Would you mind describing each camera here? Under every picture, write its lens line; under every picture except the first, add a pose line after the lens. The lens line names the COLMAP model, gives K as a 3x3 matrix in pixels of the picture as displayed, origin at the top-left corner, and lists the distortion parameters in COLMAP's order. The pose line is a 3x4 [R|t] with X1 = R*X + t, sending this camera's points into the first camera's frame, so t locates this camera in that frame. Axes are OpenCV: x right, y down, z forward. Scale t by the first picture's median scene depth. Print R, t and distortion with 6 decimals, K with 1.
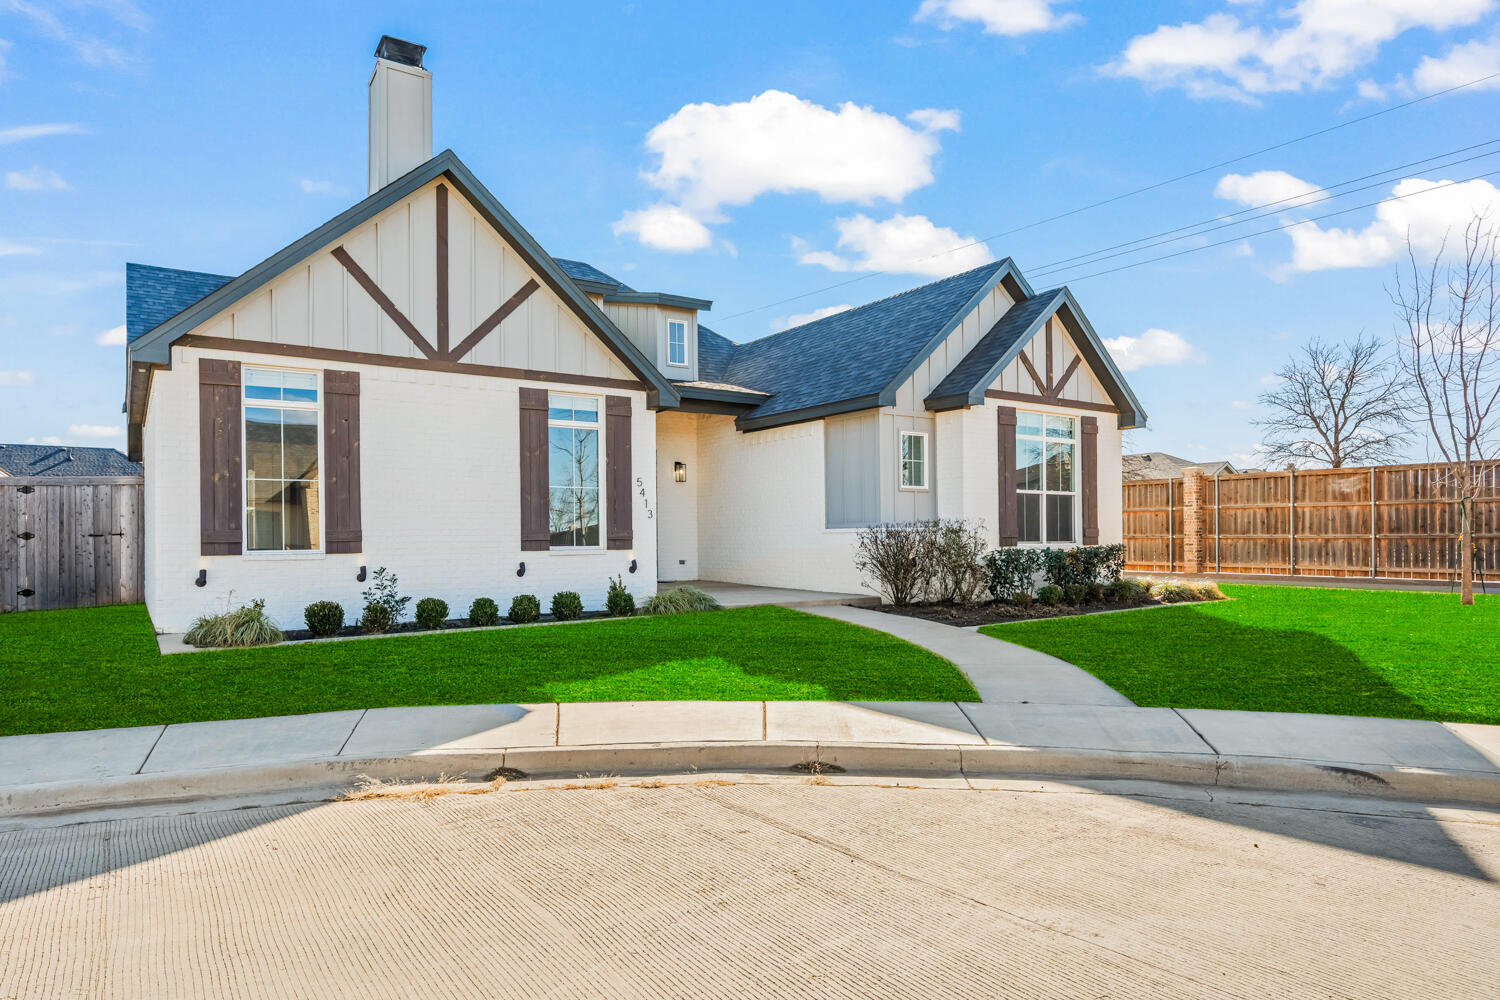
lens RADIAL K [[896.3, 0, 744.5], [0, 896.3, 510.8], [0, 0, 1]] dist [0.002209, 0.000143]
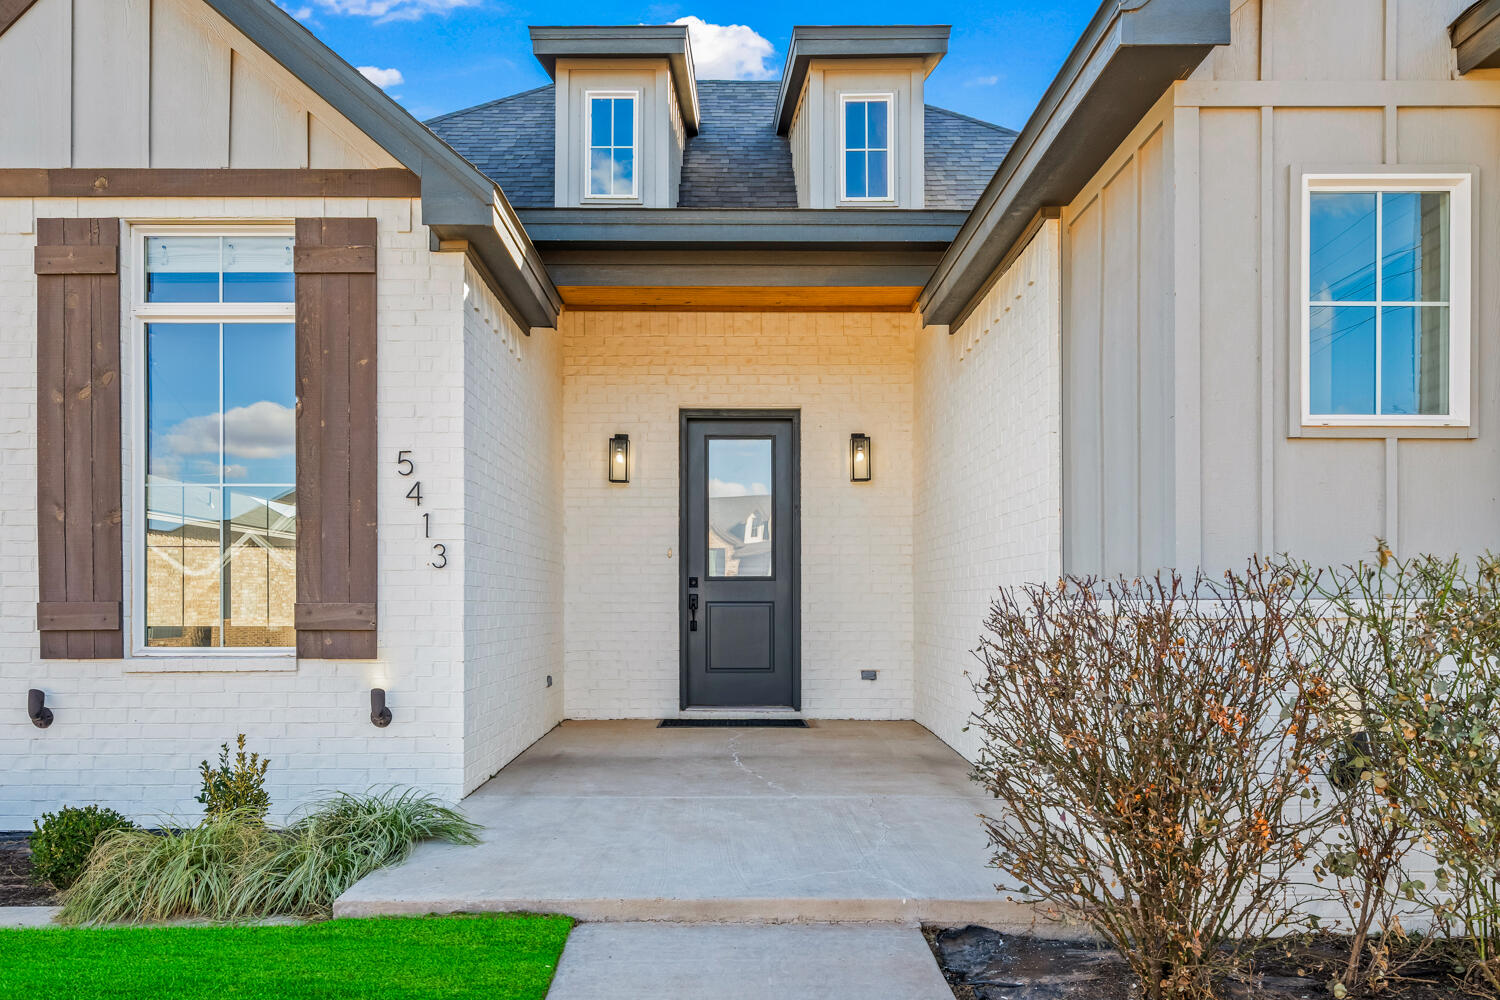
lens RADIAL K [[915.6, 0, 750.4], [0, 915.6, 505.3], [0, 0, 1]] dist [0.023488, 0.000664]
pose [[0.806257, -0.001551, -0.591563, 0.202178], [0.009661, 0.999898, 0.010545, -0.018715], [0.591486, -0.014217, 0.806190, 0.809406]]
